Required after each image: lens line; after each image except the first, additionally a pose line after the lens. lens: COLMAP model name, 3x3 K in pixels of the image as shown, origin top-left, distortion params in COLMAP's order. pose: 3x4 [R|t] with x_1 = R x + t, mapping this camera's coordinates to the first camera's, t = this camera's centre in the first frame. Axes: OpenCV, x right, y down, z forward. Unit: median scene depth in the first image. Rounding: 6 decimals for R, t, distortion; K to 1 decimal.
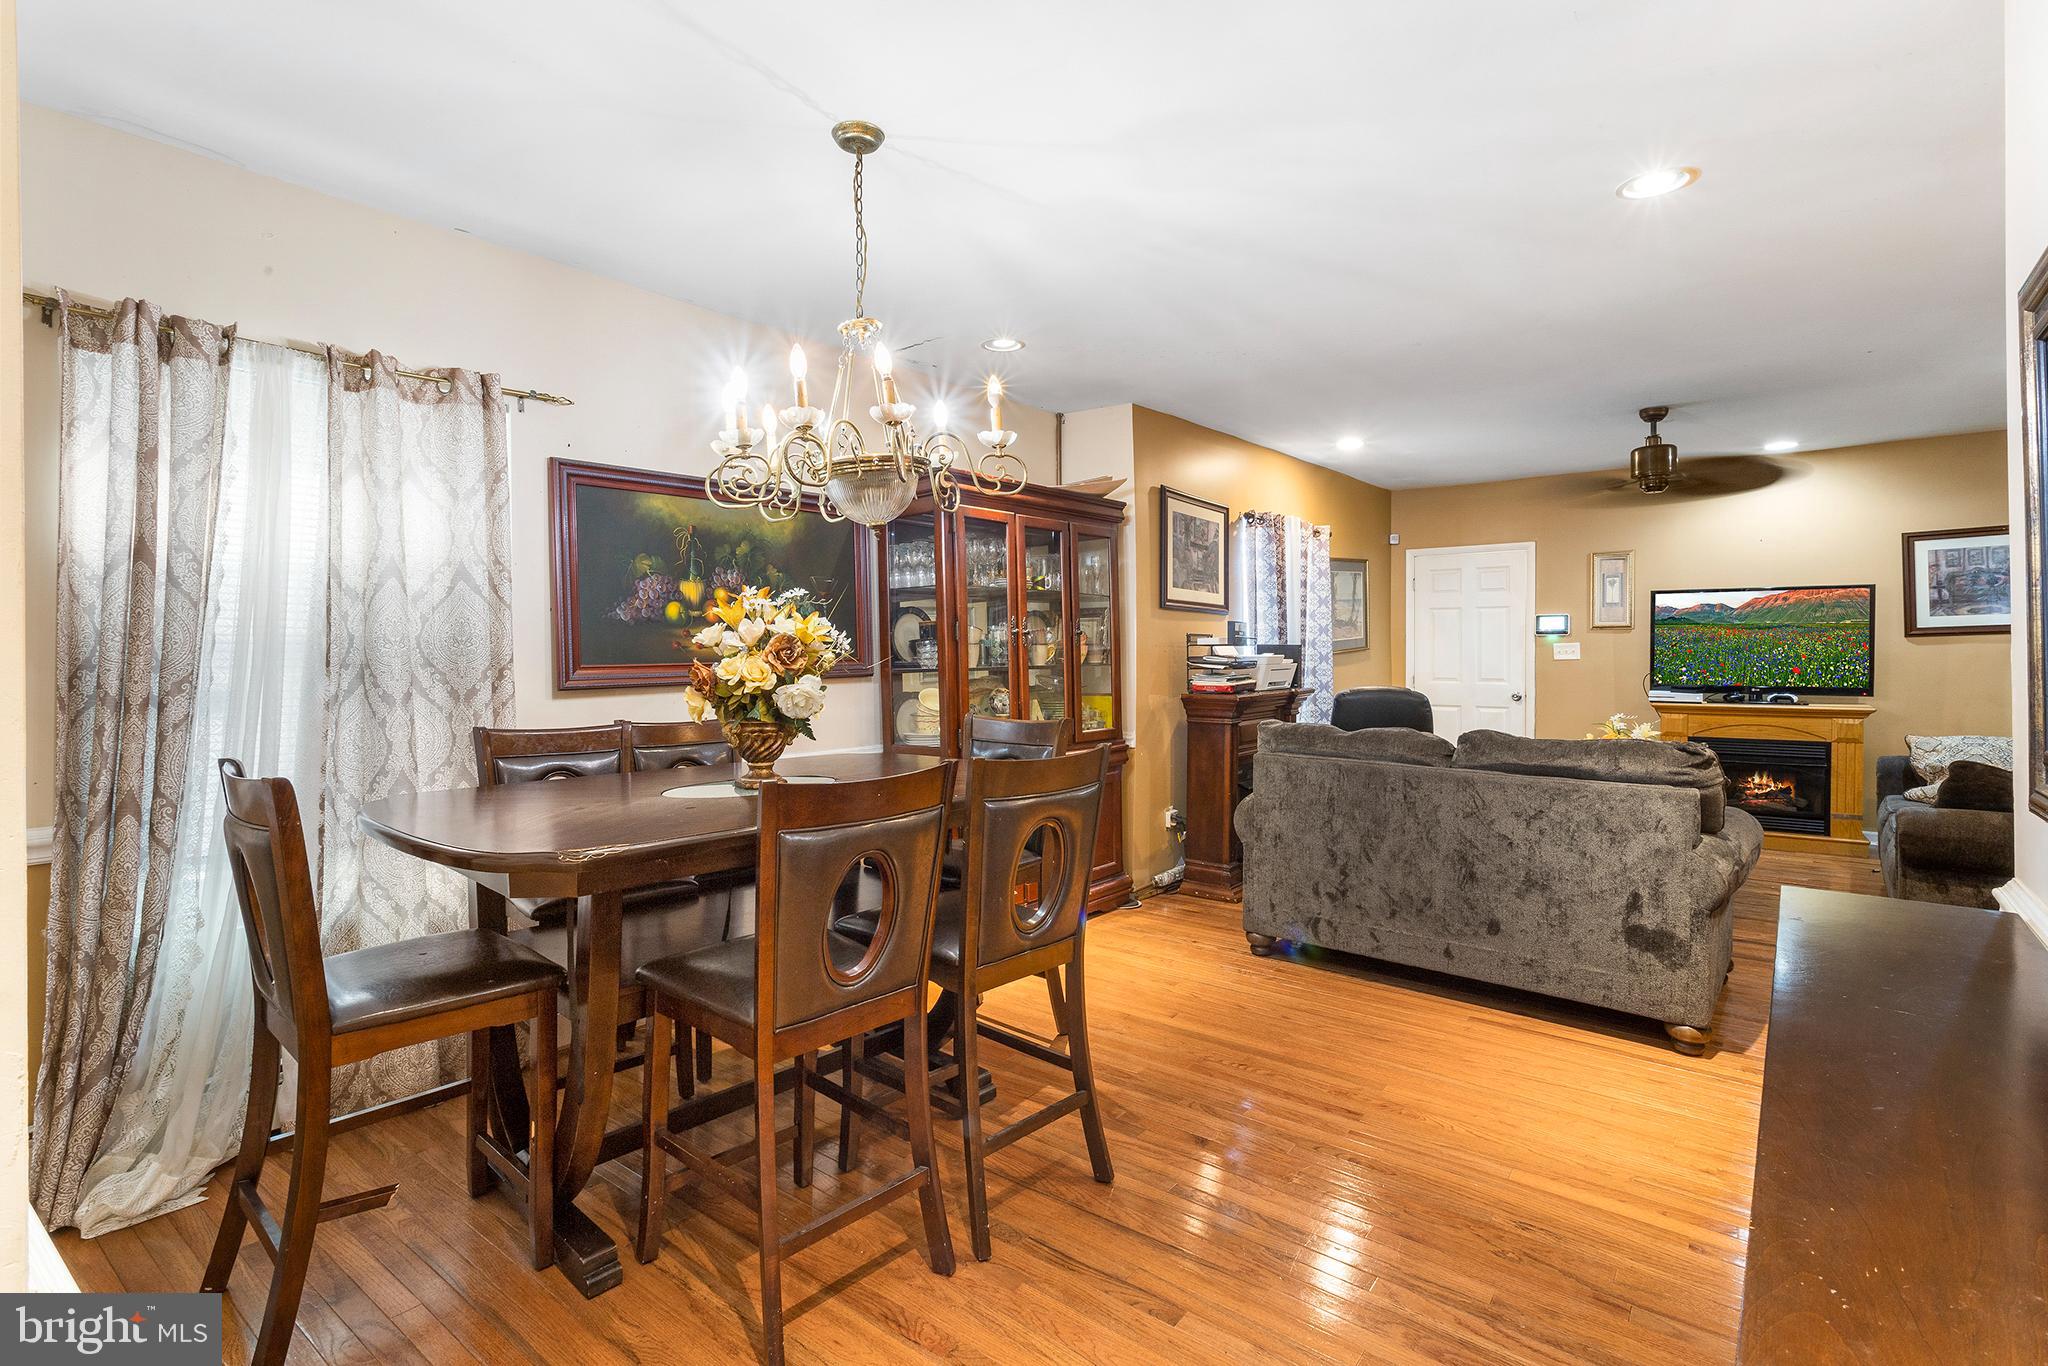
lens RADIAL K [[975.6, 0, 1019.6], [0, 975.6, 648.6], [0, 0, 1]] dist [0.002546, 0.000087]
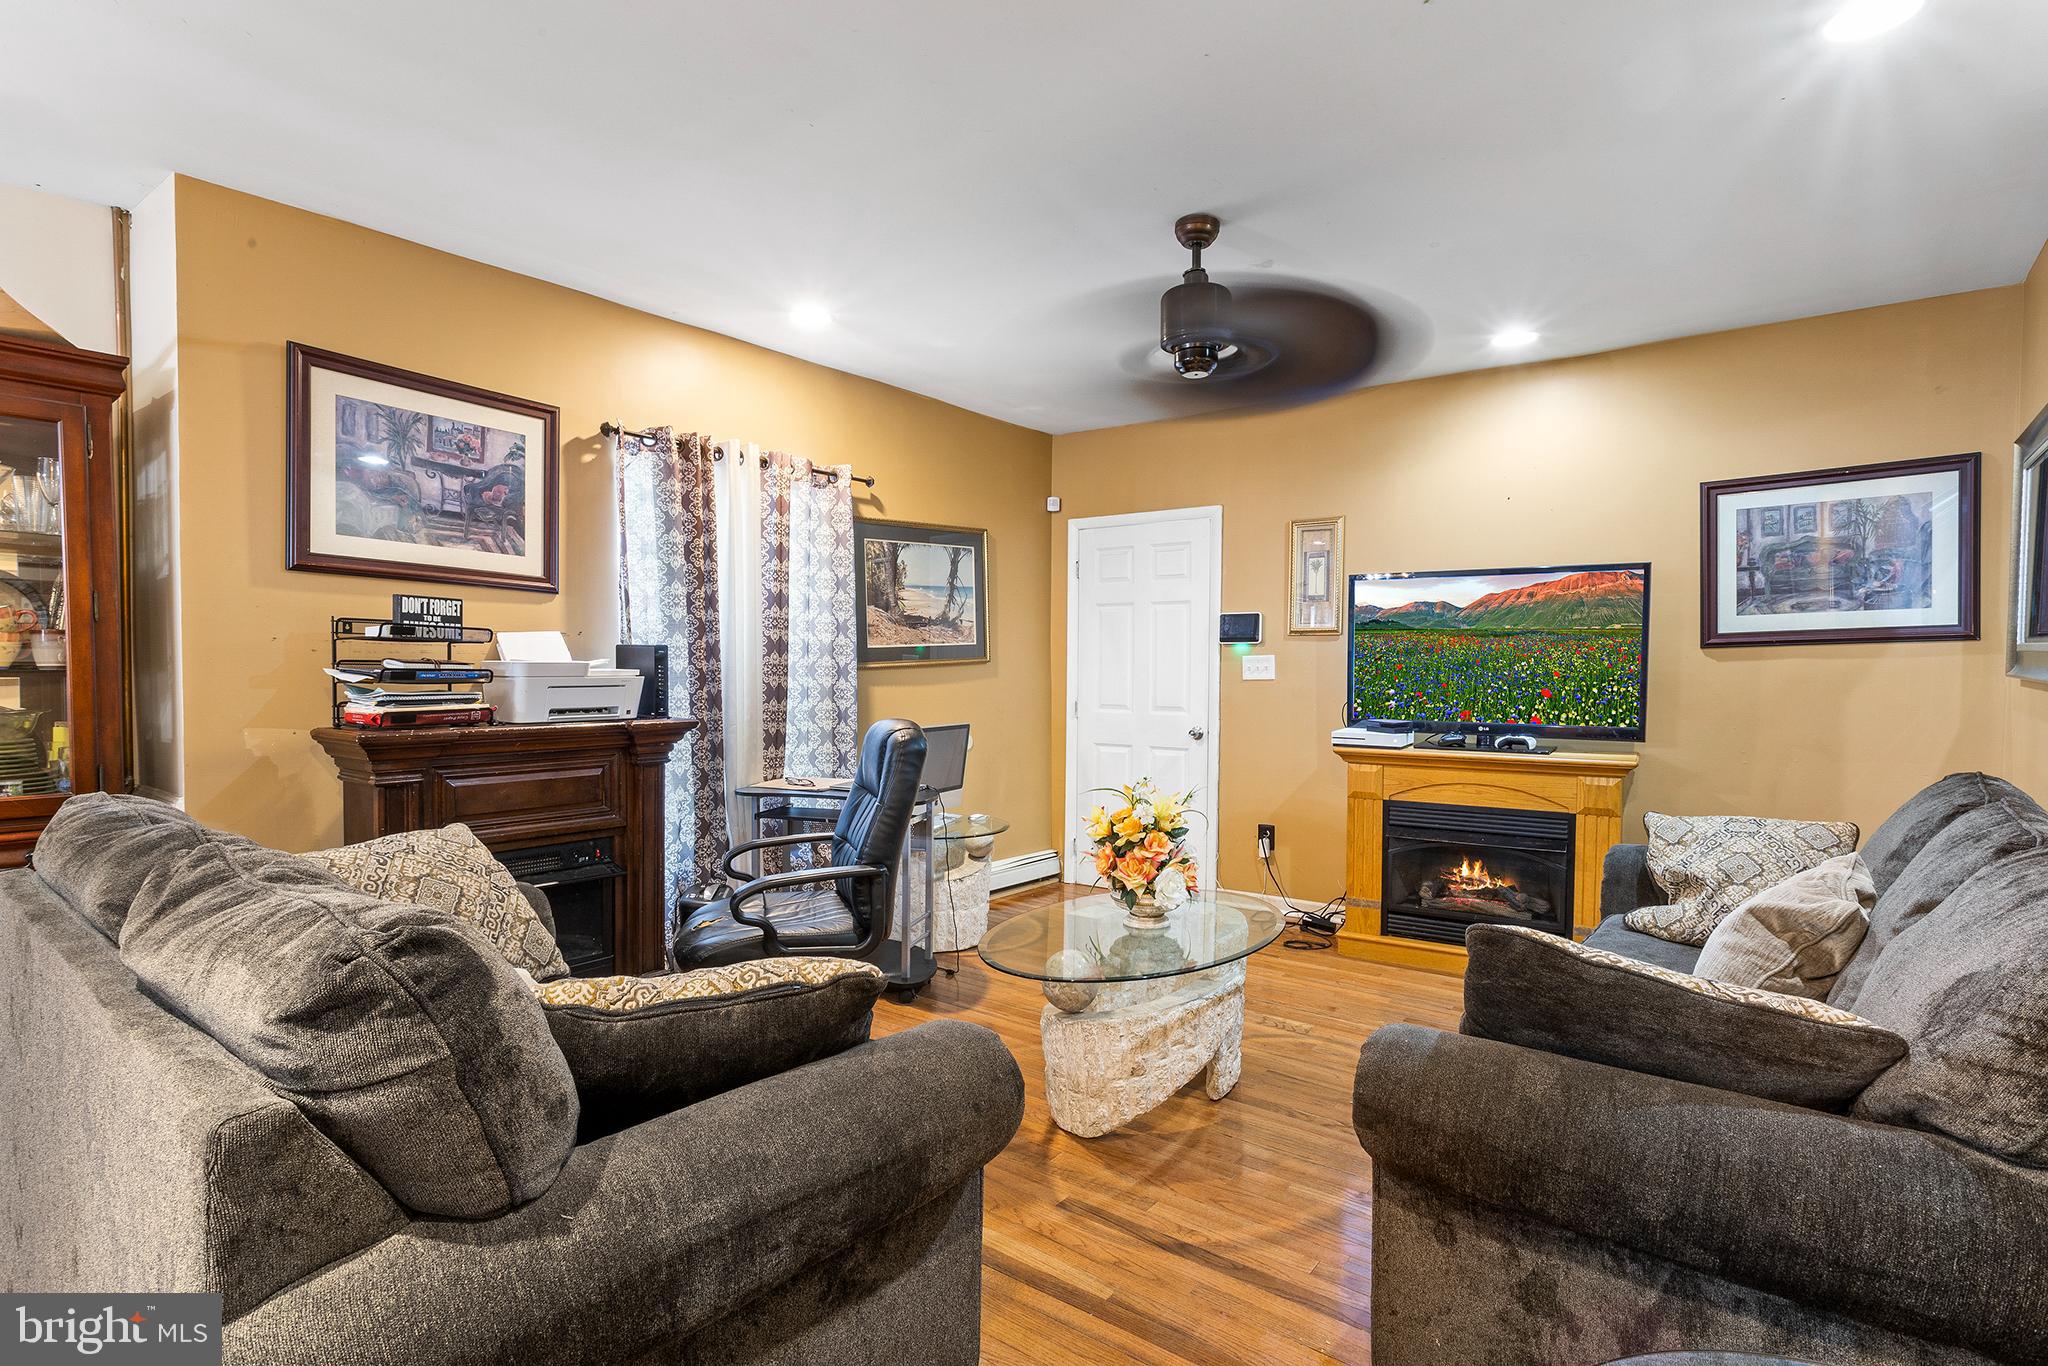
lens RADIAL K [[1006.5, 0, 1032.5], [0, 1006.5, 693.5], [0, 0, 1]] dist [0.003030, 0.000584]
pose [[0.999640, 0.012065, 0.023953, 0.461951], [-0.012639, 0.999633, 0.023956, 0.007320], [-0.023656, -0.024250, 0.999426, 0.361436]]
